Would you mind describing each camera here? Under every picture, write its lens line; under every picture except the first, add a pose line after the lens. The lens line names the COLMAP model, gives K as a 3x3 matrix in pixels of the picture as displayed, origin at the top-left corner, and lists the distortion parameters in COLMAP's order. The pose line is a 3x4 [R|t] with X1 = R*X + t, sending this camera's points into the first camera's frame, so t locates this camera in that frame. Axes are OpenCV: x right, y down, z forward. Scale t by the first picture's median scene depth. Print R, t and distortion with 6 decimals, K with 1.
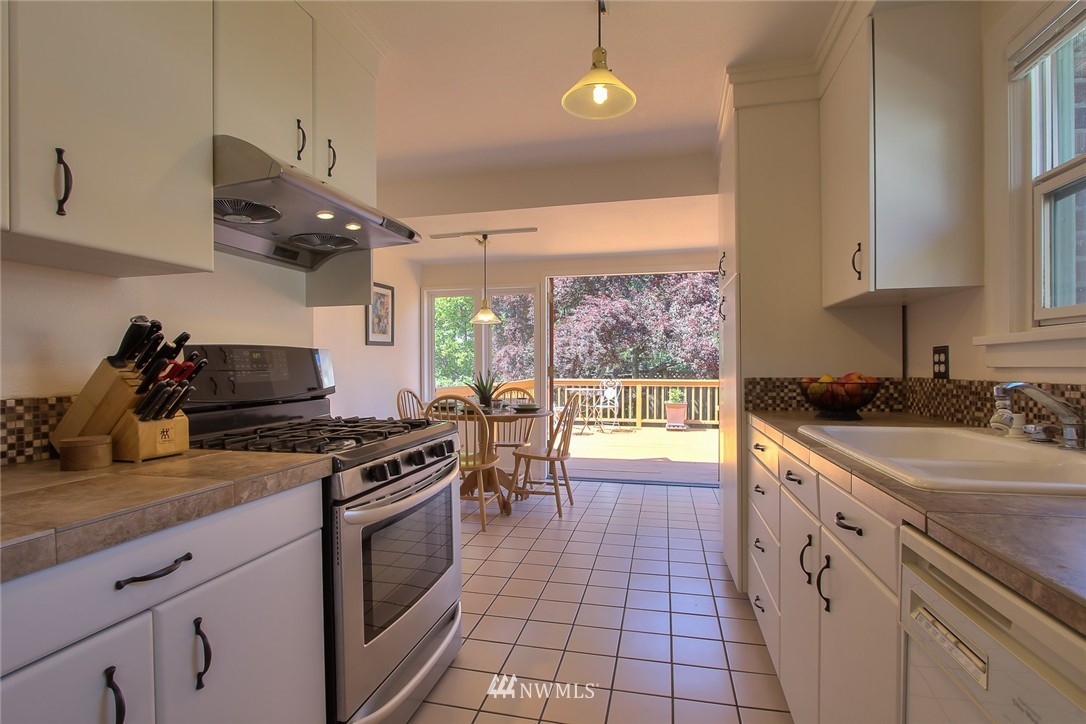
lens RADIAL K [[520.0, 0, 543.9], [0, 520.0, 368.5], [0, 0, 1]] dist [-0.019770, 0.001740]
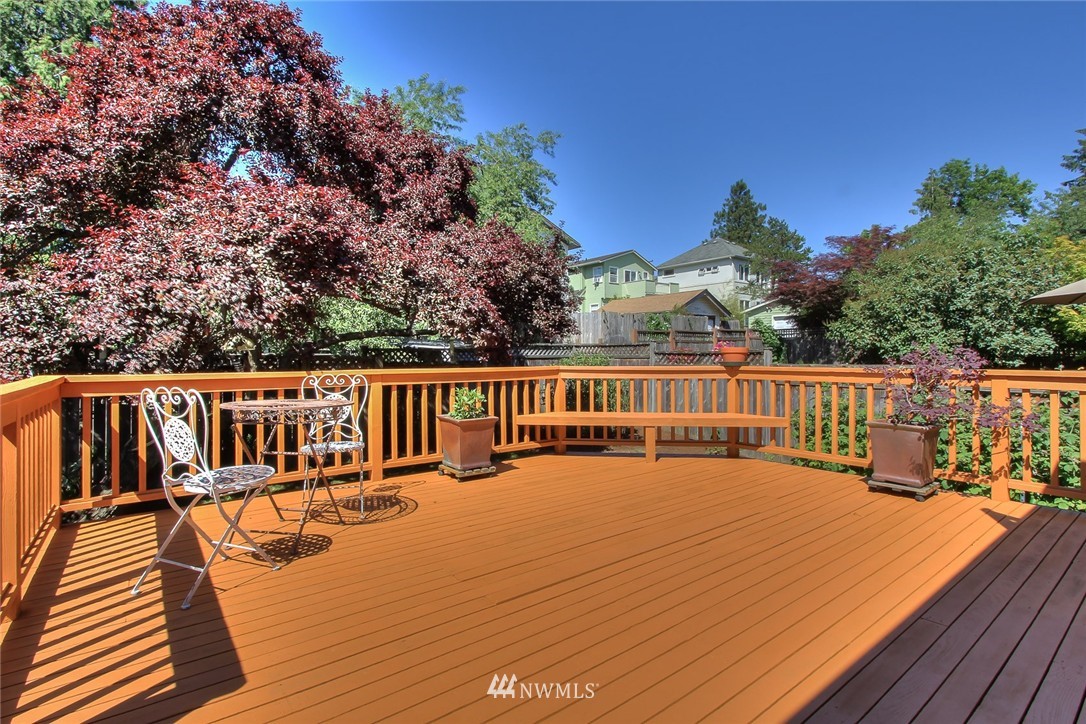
lens RADIAL K [[520.0, 0, 536.6], [0, 520.0, 349.0], [0, 0, 1]] dist [-0.019770, 0.001740]
pose [[0.640418, 0.009672, 0.767966, -0.066854], [0.007403, 0.999797, -0.018765, 0.012779], [-0.767991, 0.017703, 0.640216, 0.628526]]
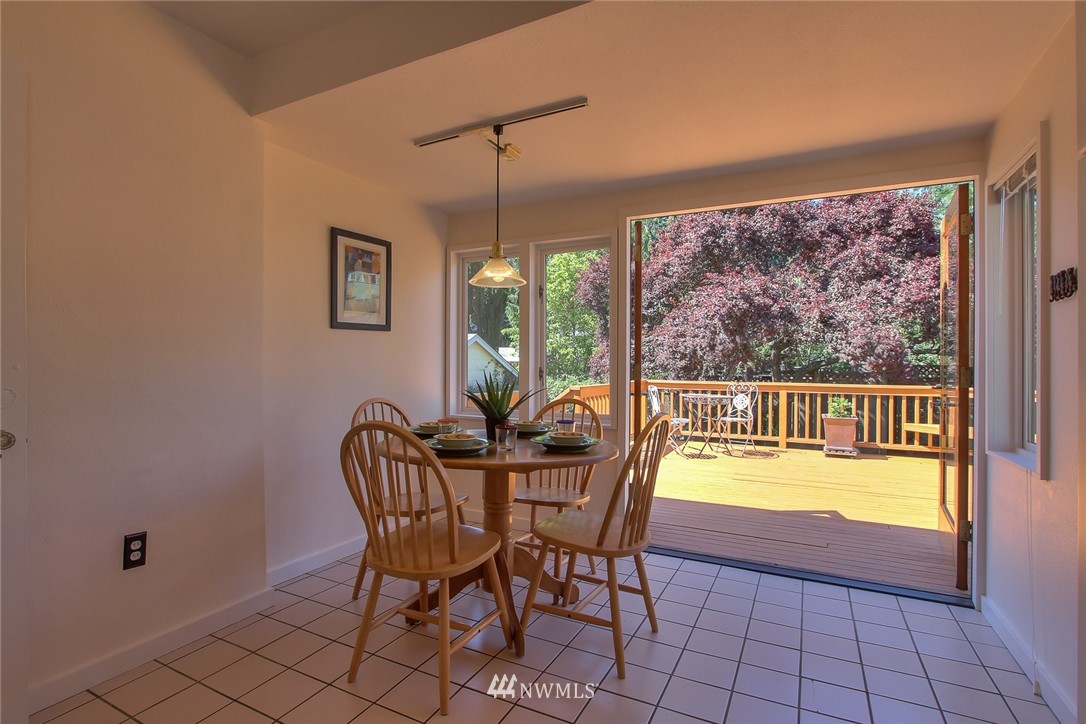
lens RADIAL K [[520.0, 0, 533.3], [0, 520.0, 353.8], [0, 0, 1]] dist [-0.019770, 0.001740]
pose [[0.966598, 0.005468, -0.256239, 0.028788], [-0.011289, 0.999710, -0.021251, -0.000924], [0.256048, 0.023433, 0.966380, 0.201207]]
